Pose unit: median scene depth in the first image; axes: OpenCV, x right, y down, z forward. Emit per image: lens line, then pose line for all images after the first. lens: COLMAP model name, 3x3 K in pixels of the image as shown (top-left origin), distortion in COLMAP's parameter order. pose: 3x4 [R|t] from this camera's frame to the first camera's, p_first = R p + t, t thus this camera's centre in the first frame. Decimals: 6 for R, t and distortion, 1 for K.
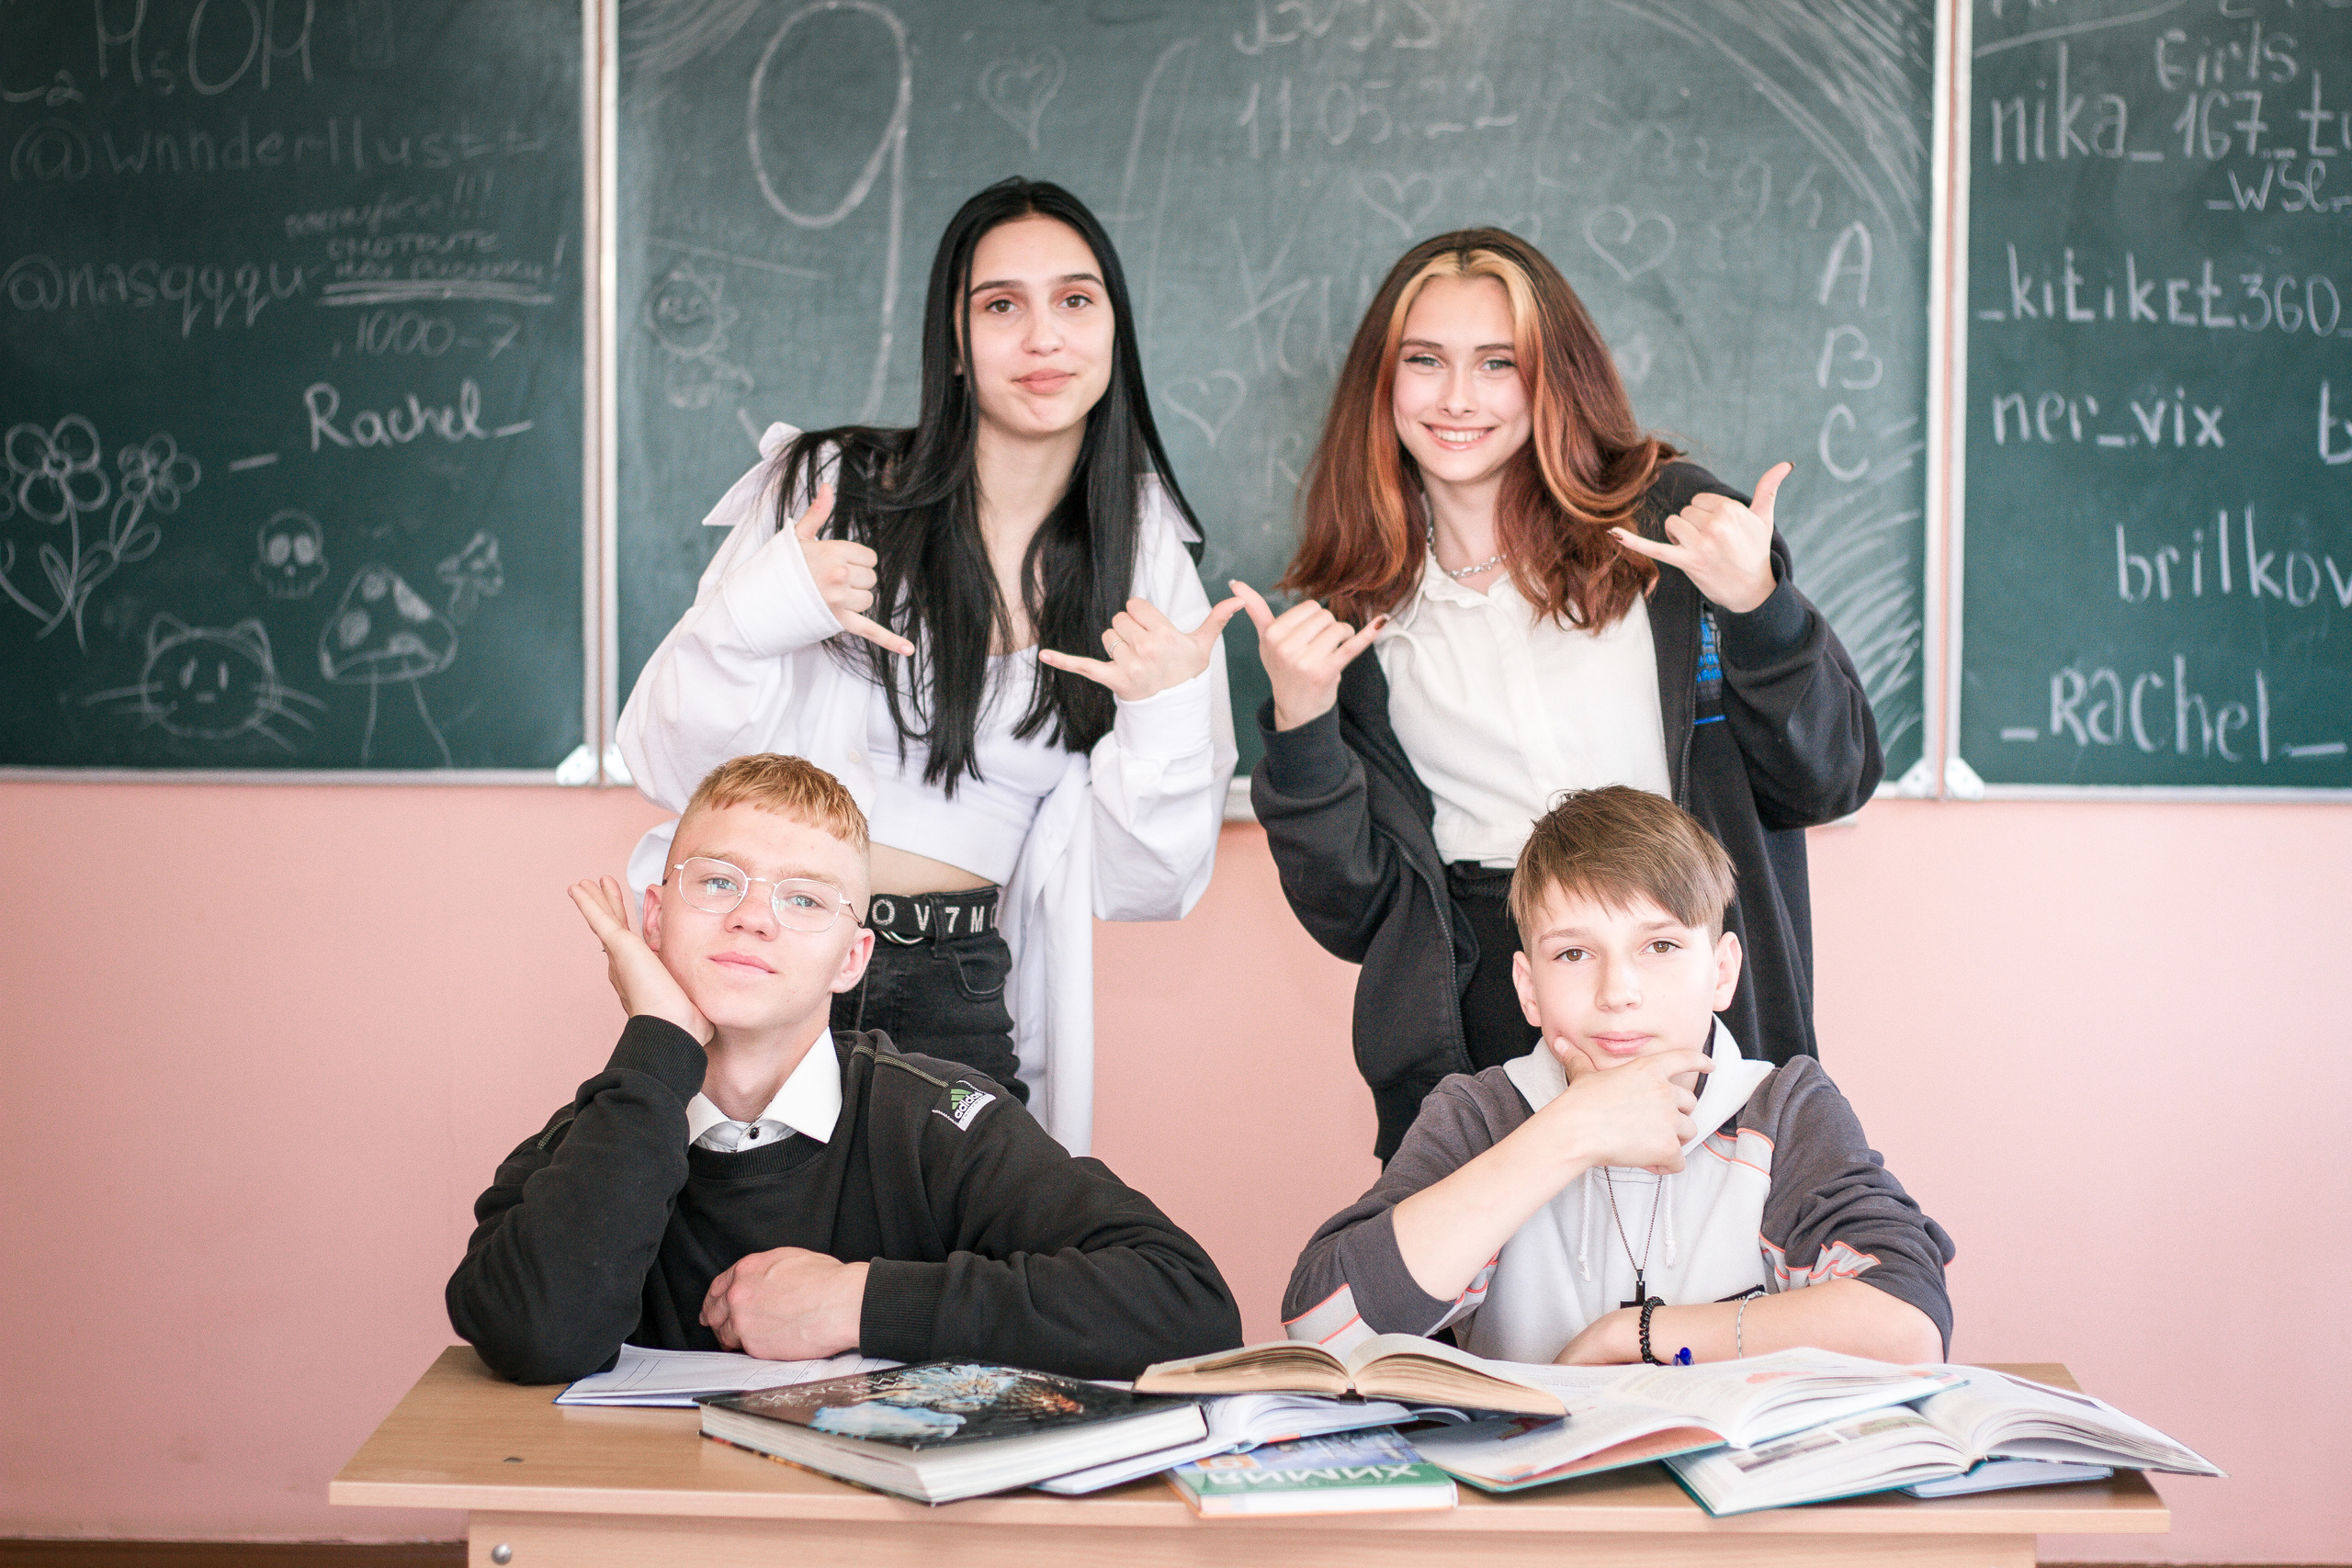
lens RADIAL K [[5576.6, 0, 1183.3], [0, 5576.6, 793.8], [0, 0, 1]] dist [-0.101923, 0.000000]
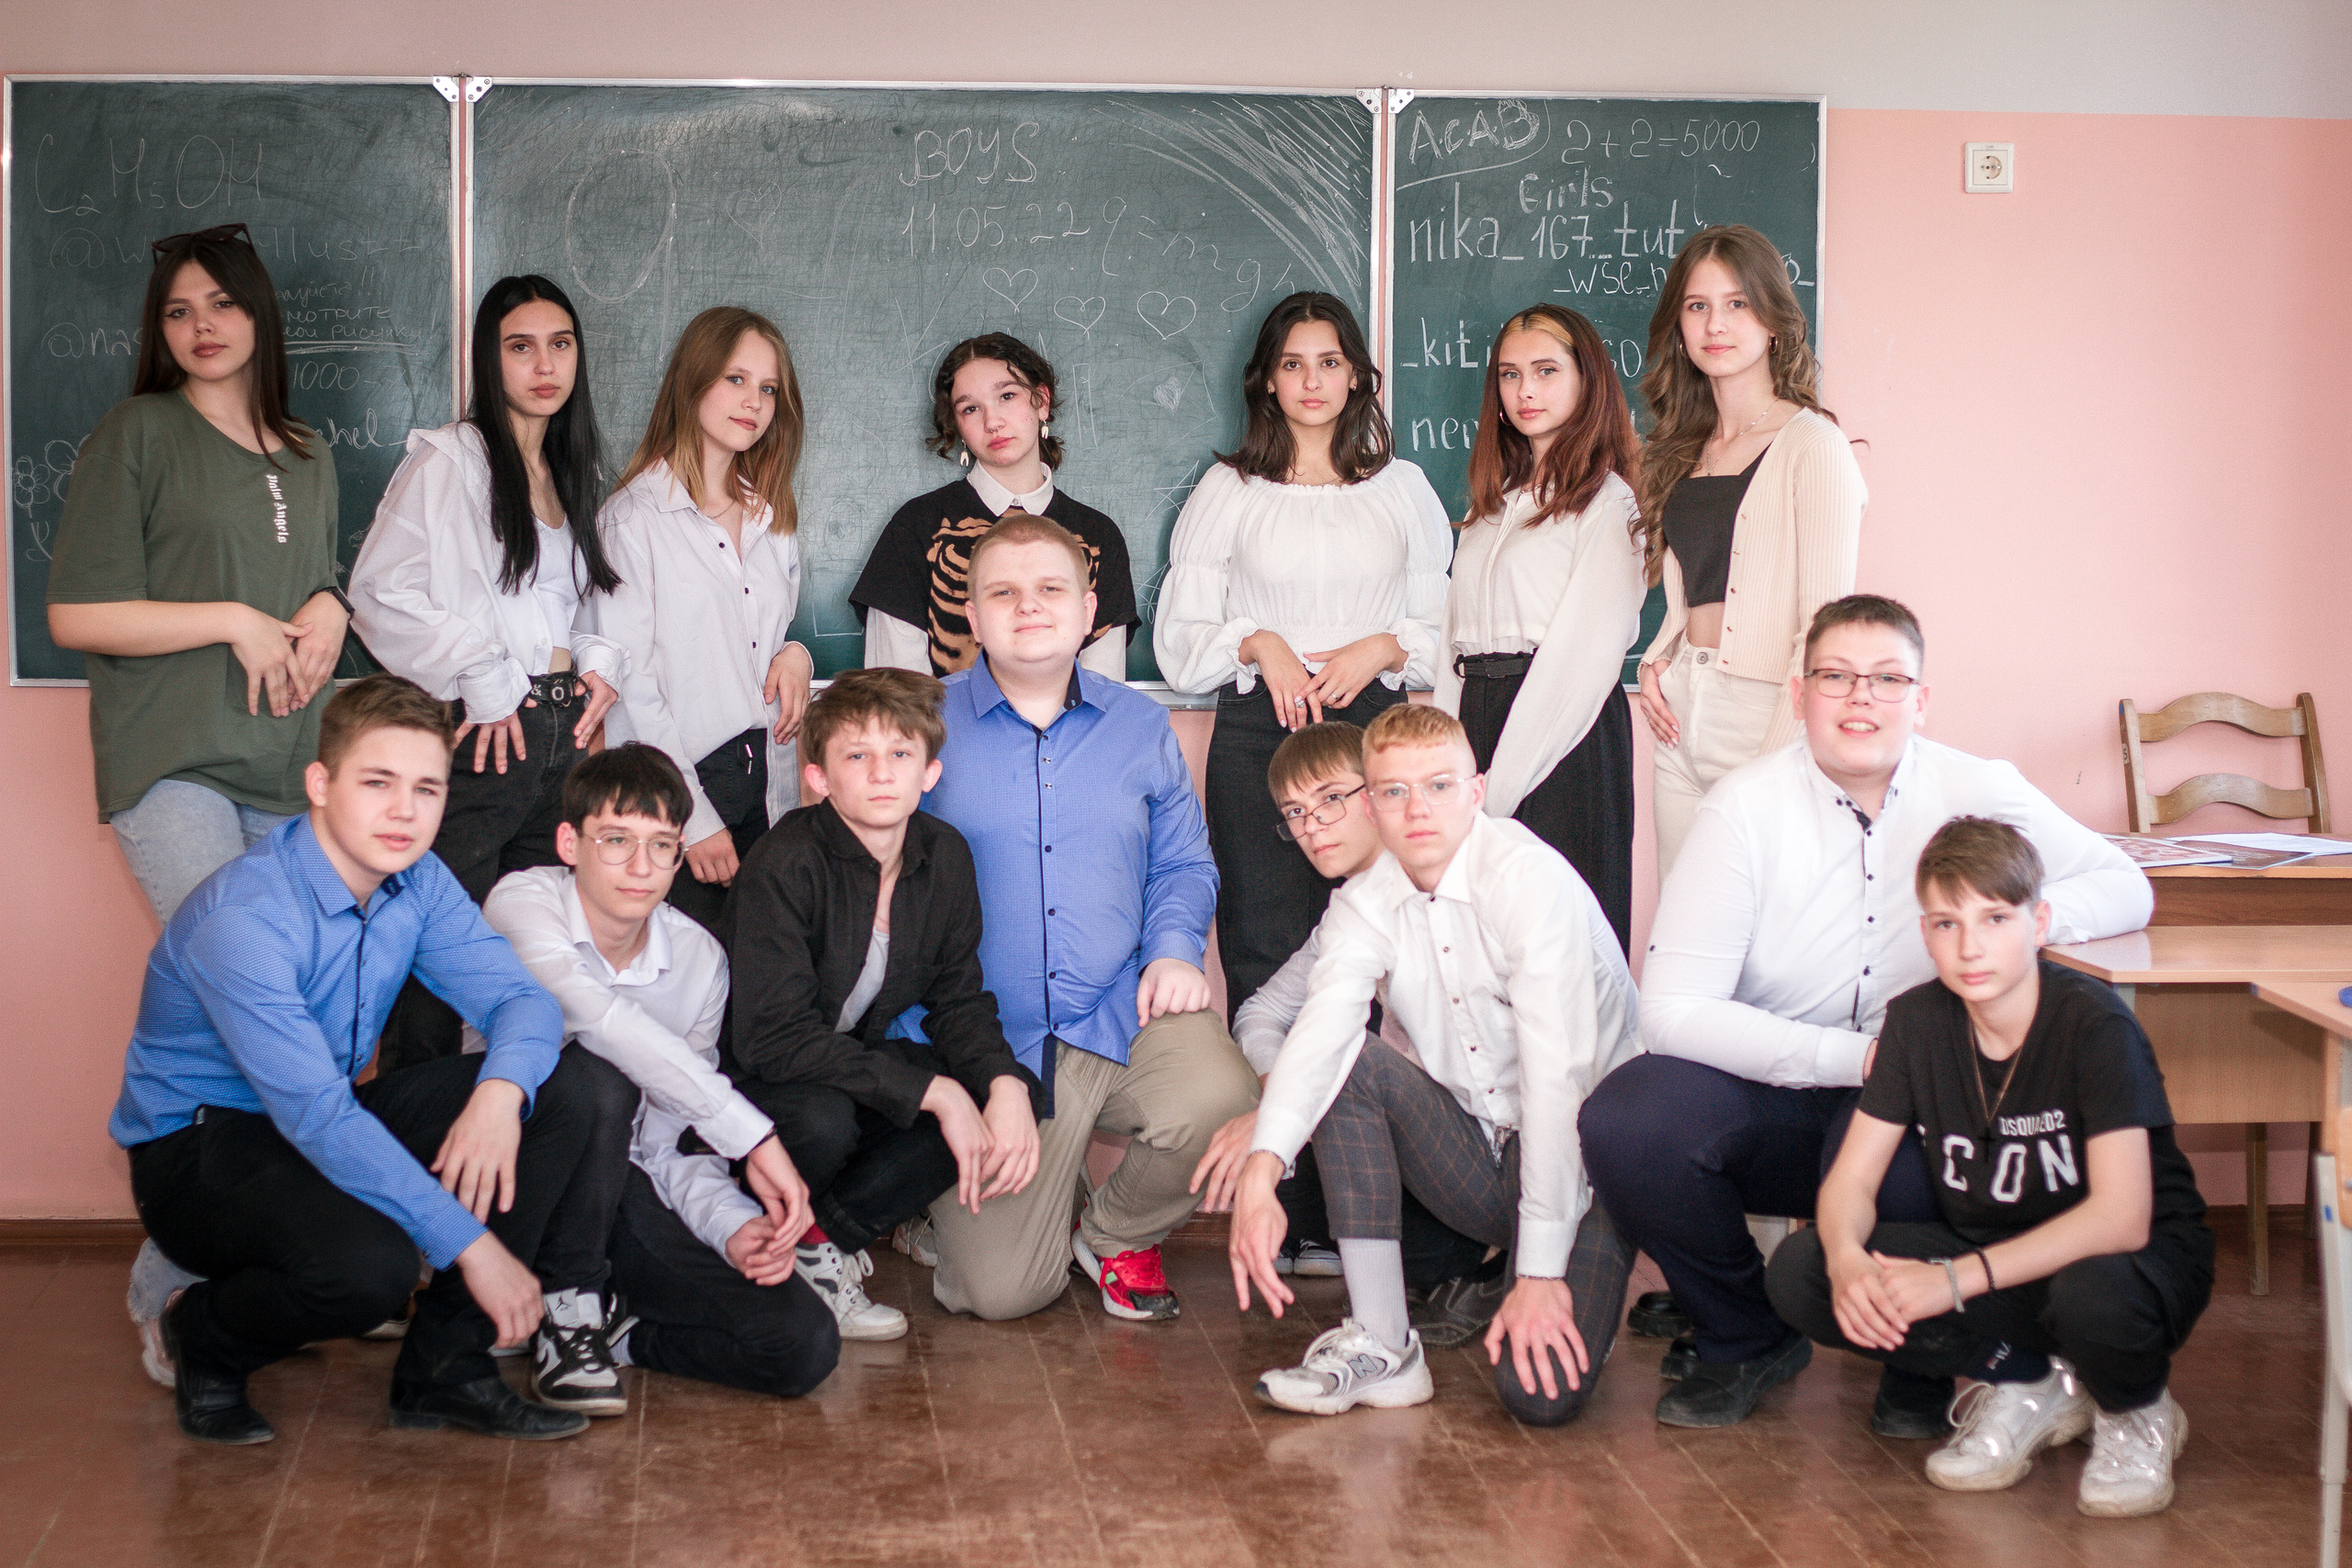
lens RADIAL K [[5576.6, 0, 1179.4], [0, 5576.6, 786.5], [0, 0, 1]] dist [-0.101923, 0.000000]
pose [[0.992549, -0.006602, 0.121668, -0.096899], [0.008990, 0.999777, -0.019083, 0.054020], [-0.121515, 0.020035, 0.992387, -0.463493]]
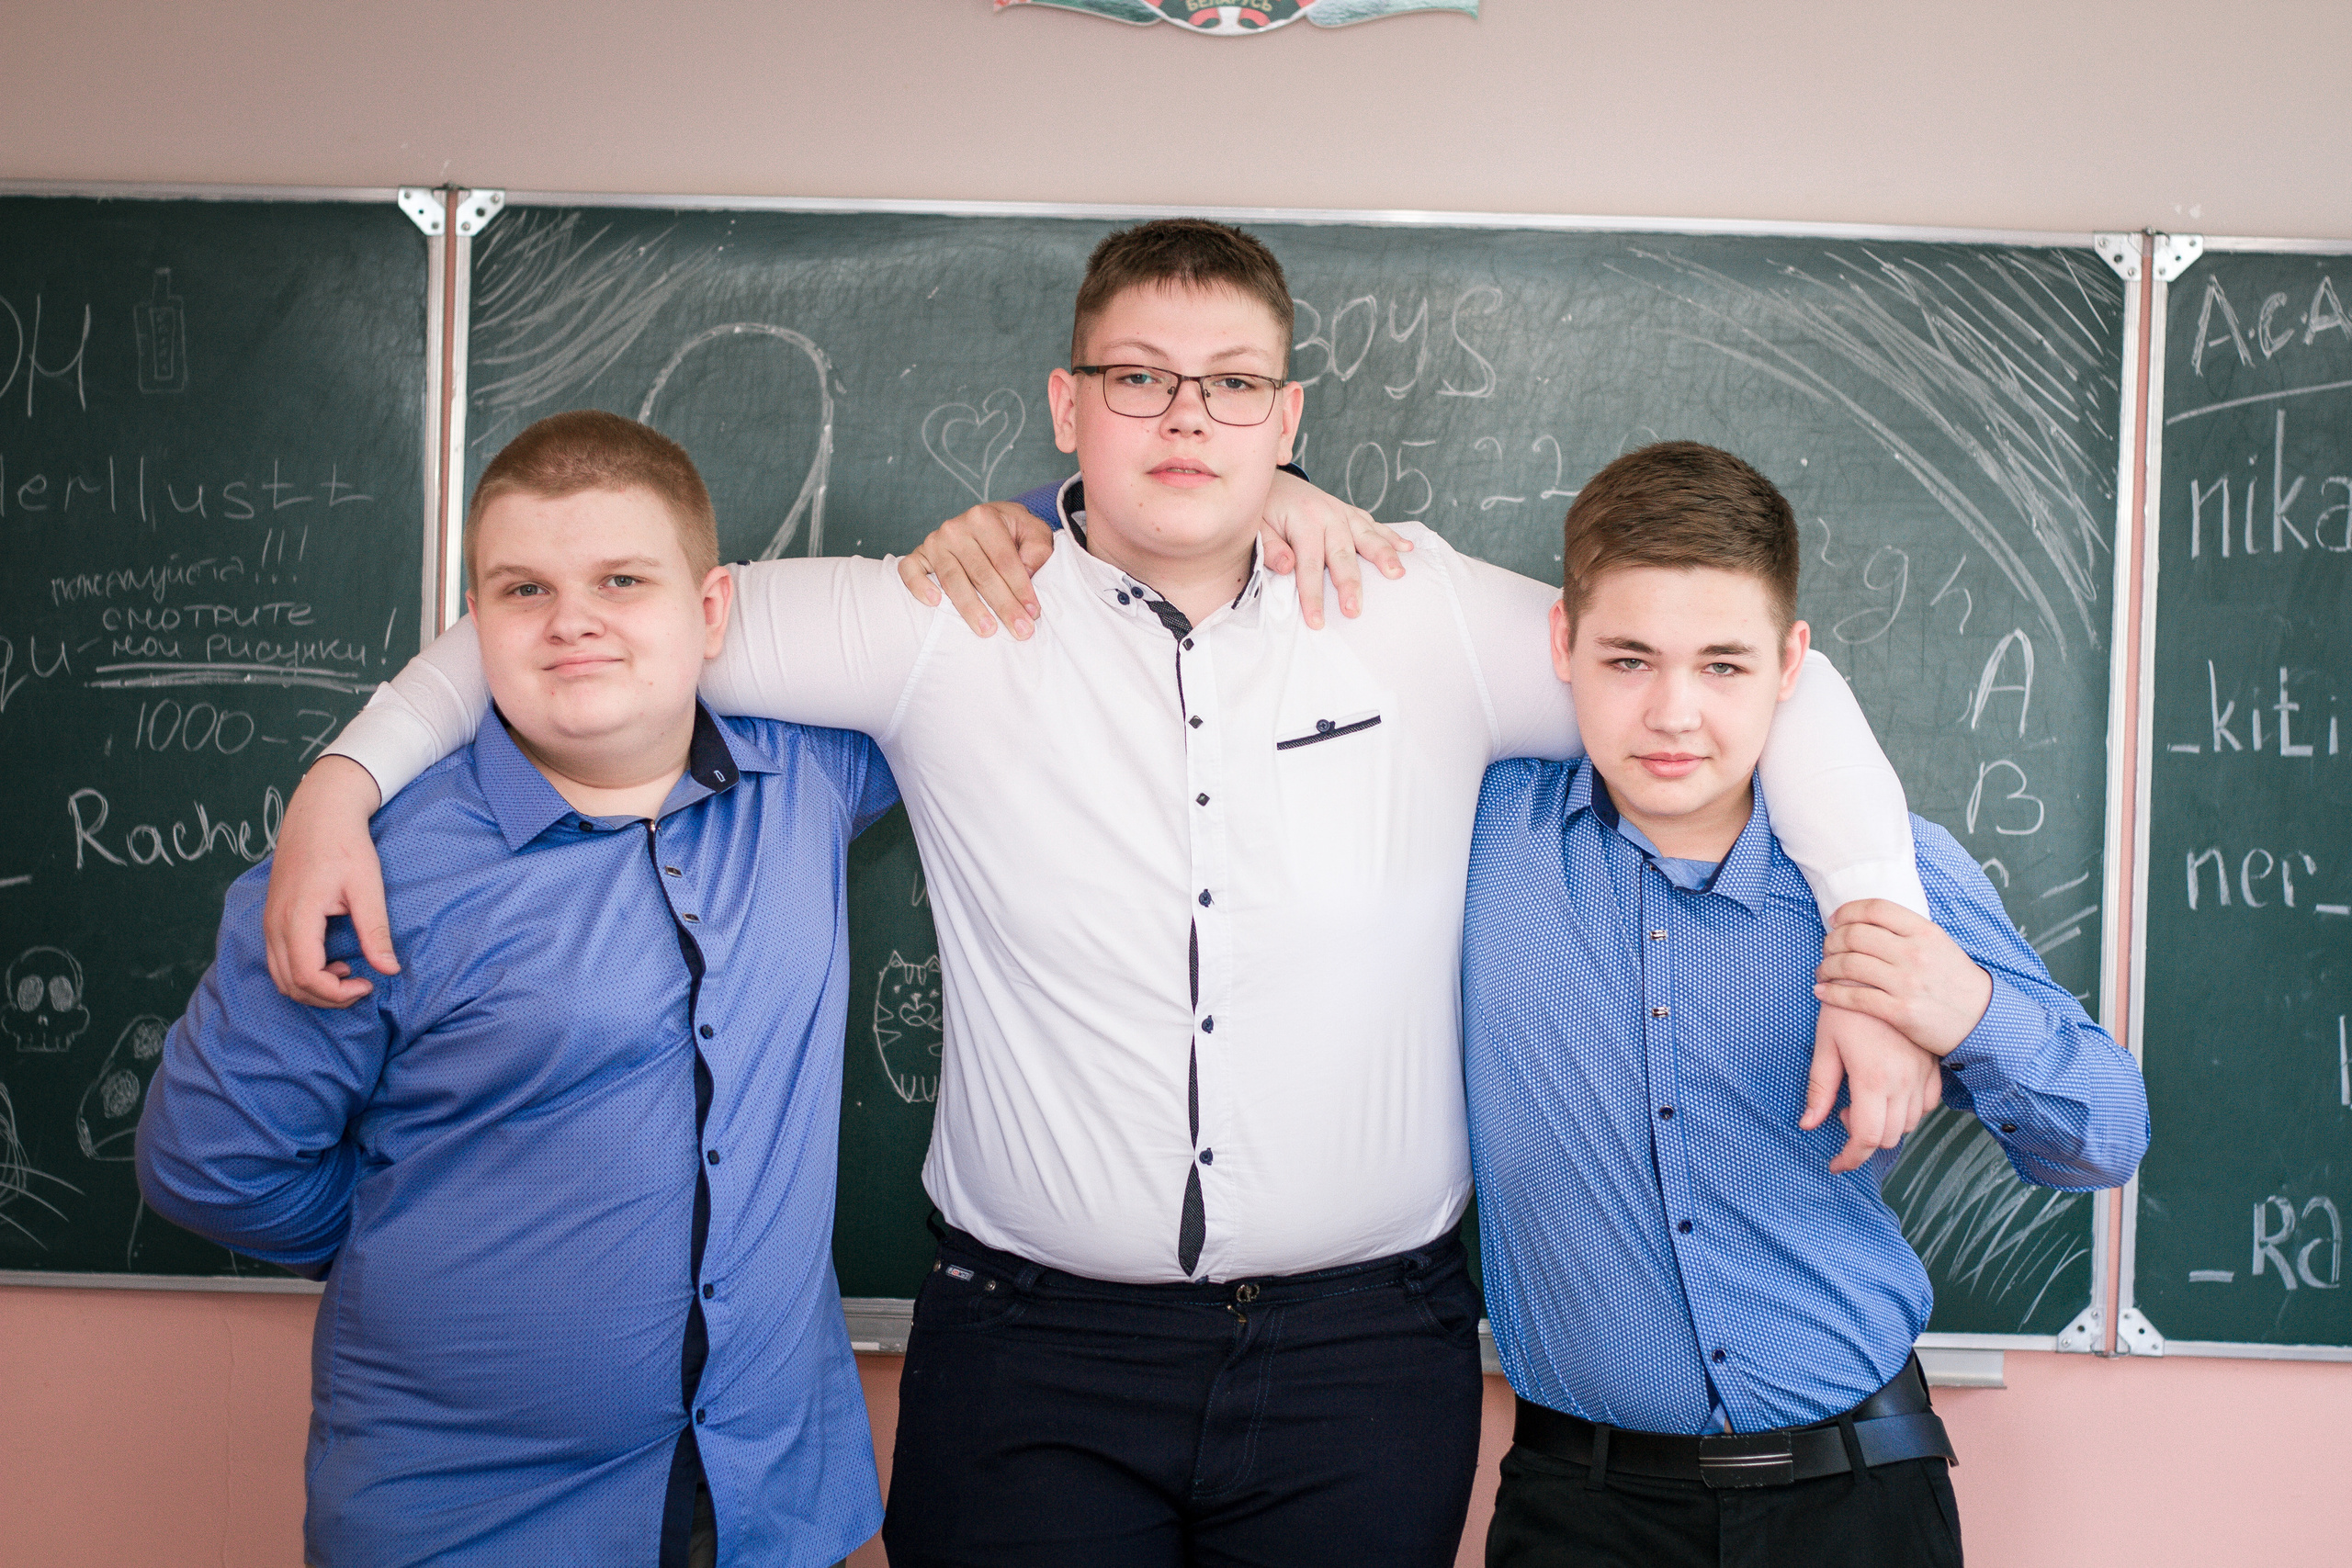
lens RADIAL K [[5576.6, 0, 1168.8], [0, 5576.6, 772.4], [0, 0, 1]] dist [-0.101923, 0.000000]
pose [[0.999724, 0.022020, -0.008179, 0.006680], [-0.022499, 0.997693, -0.064046, -0.028444], [0.006750, 0.064213, 0.997913, 0.205744]]
